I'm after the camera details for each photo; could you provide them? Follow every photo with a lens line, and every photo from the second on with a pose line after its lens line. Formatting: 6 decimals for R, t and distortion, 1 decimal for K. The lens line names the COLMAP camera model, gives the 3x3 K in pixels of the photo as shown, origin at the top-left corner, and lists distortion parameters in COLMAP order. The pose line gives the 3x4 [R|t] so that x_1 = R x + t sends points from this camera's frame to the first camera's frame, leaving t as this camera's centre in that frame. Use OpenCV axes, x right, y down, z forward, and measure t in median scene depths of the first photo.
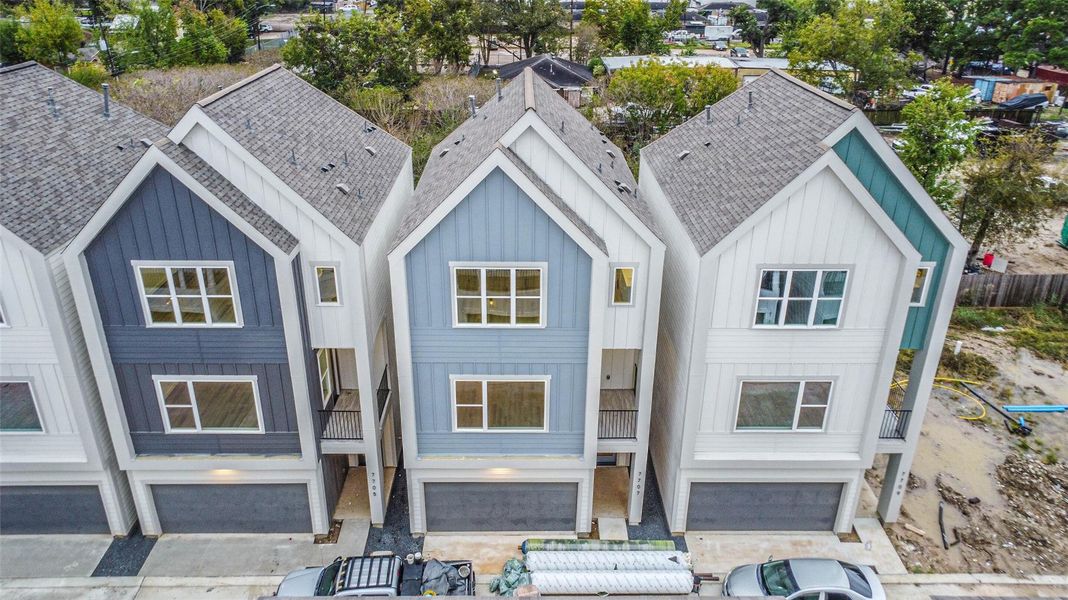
lens RADIAL K [[759.2, 0, 534.0], [0, 759.2, 300.0], [0, 0, 1]] dist [0.052459, -0.052212]
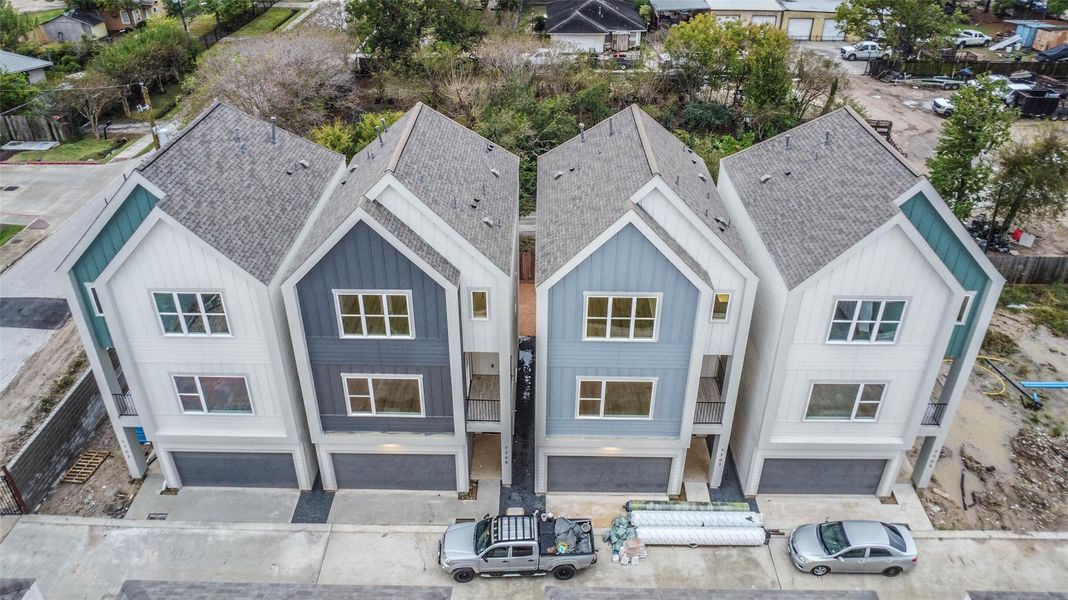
lens RADIAL K [[766.1, 0, 534.9], [0, 766.1, 298.2], [0, 0, 1]] dist [-0.001817, -0.024926]
pose [[0.999710, 0.010433, -0.021685, -0.146627], [-0.007823, 0.993087, 0.117124, -0.165909], [0.022758, -0.116920, 0.992881, -0.215290]]
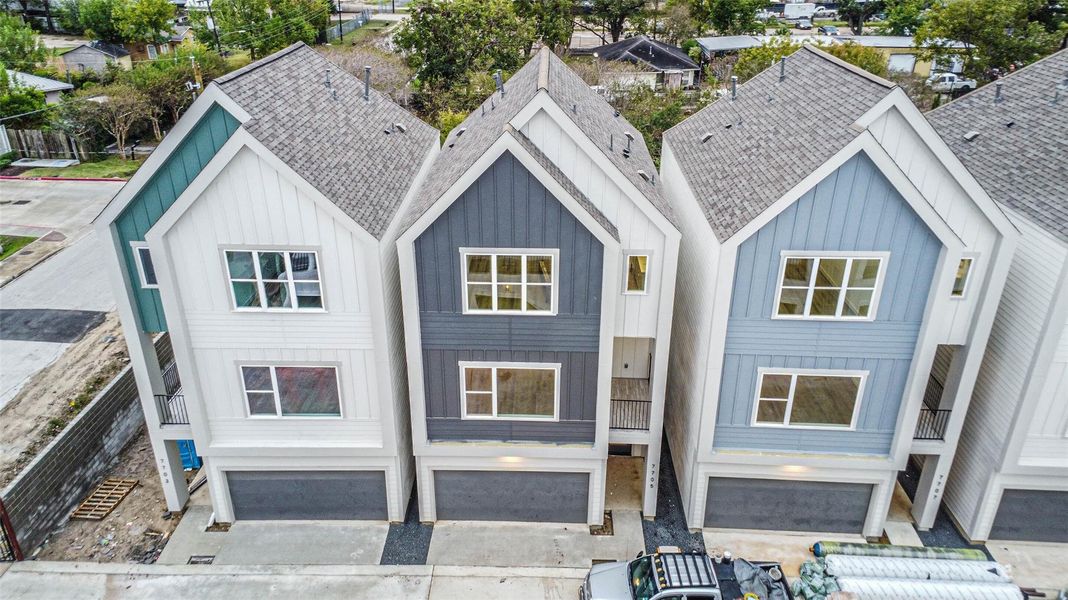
lens RADIAL K [[743.8, 0, 533.4], [0, 743.8, 295.8], [0, 0, 1]] dist [0.225873, -0.204338]
pose [[0.999299, 0.012306, -0.035354, -0.349670], [-0.011765, 0.999811, 0.015452, -0.004153], [0.035537, -0.015025, 0.999255, 0.024692]]
